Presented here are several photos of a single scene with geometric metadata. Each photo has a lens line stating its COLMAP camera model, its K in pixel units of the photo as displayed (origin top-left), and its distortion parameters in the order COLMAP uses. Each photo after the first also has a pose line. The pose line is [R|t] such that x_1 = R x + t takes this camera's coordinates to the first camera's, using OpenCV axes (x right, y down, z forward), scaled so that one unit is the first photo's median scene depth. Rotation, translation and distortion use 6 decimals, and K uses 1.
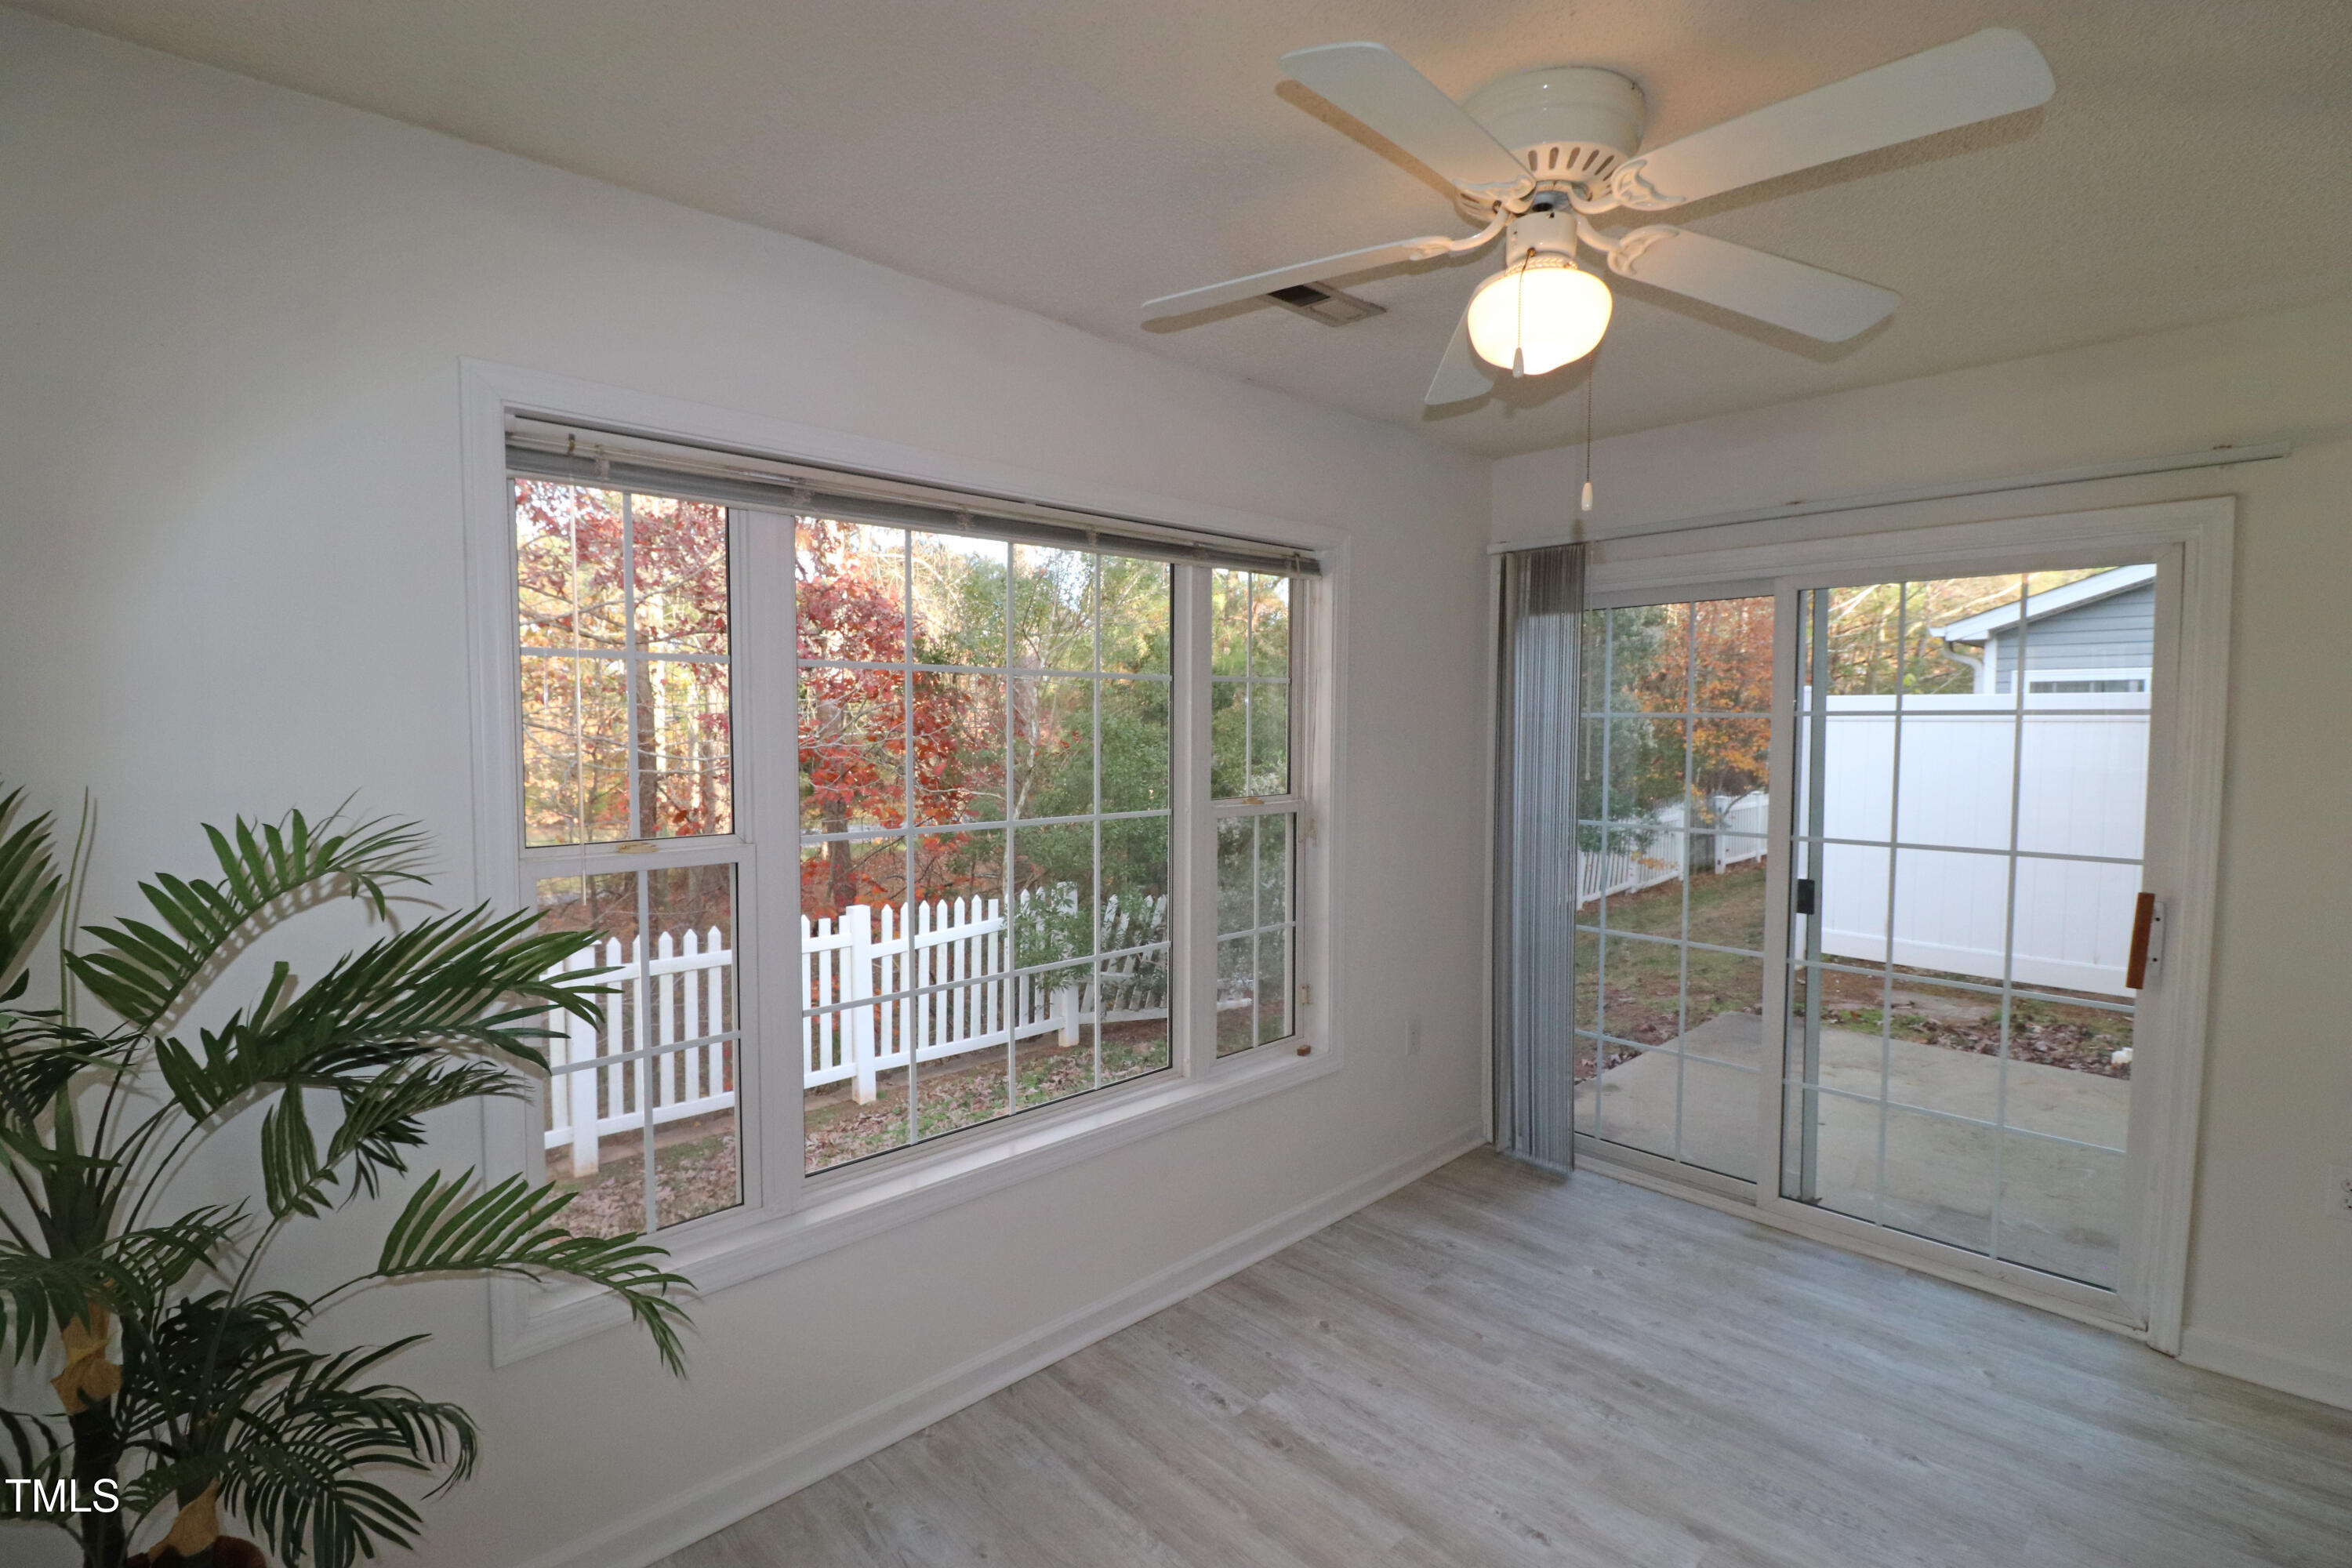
lens RADIAL K [[1082.5, 0, 1176.1], [0, 1082.5, 776.4], [0, 0, 1]] dist [-0.009897, -0.007542]
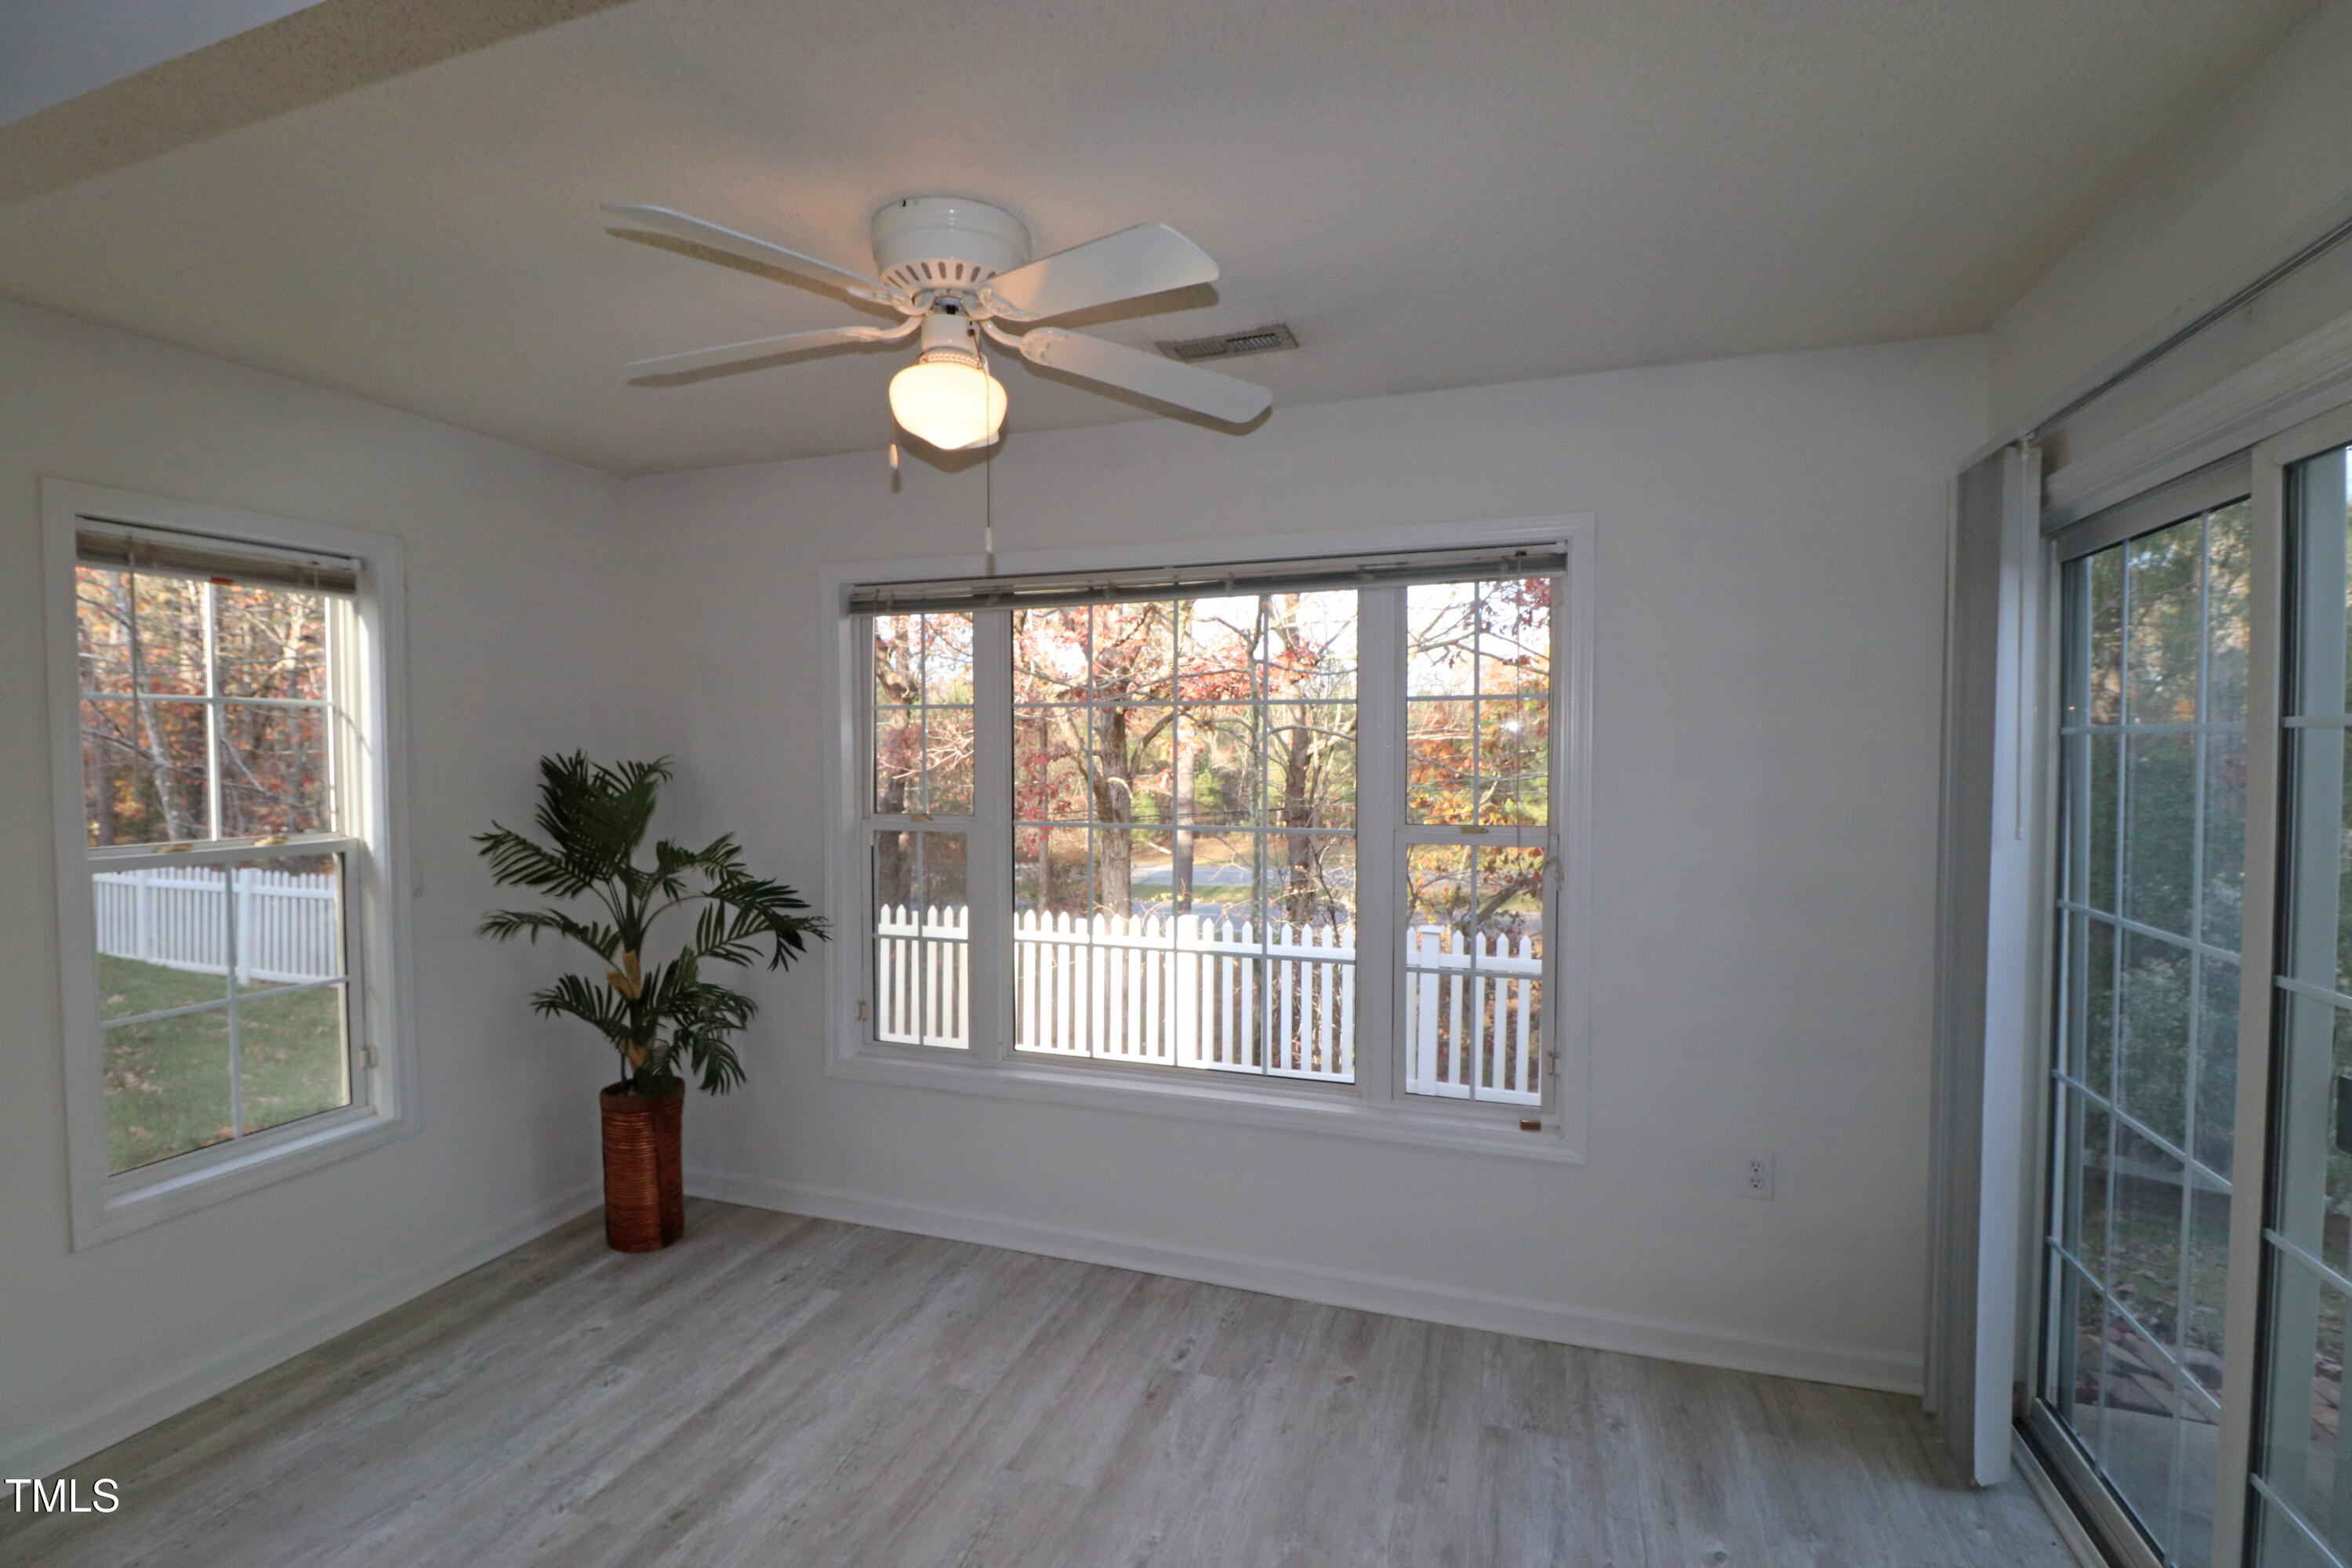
lens RADIAL K [[1082.5, 0, 1167.4], [0, 1082.5, 777.9], [0, 0, 1]] dist [-0.009897, -0.007542]
pose [[0.458444, 0.019097, -0.888518, 0.964767], [-0.045131, 0.998979, -0.001815, -0.009759], [0.887576, 0.040932, 0.458838, 0.436489]]
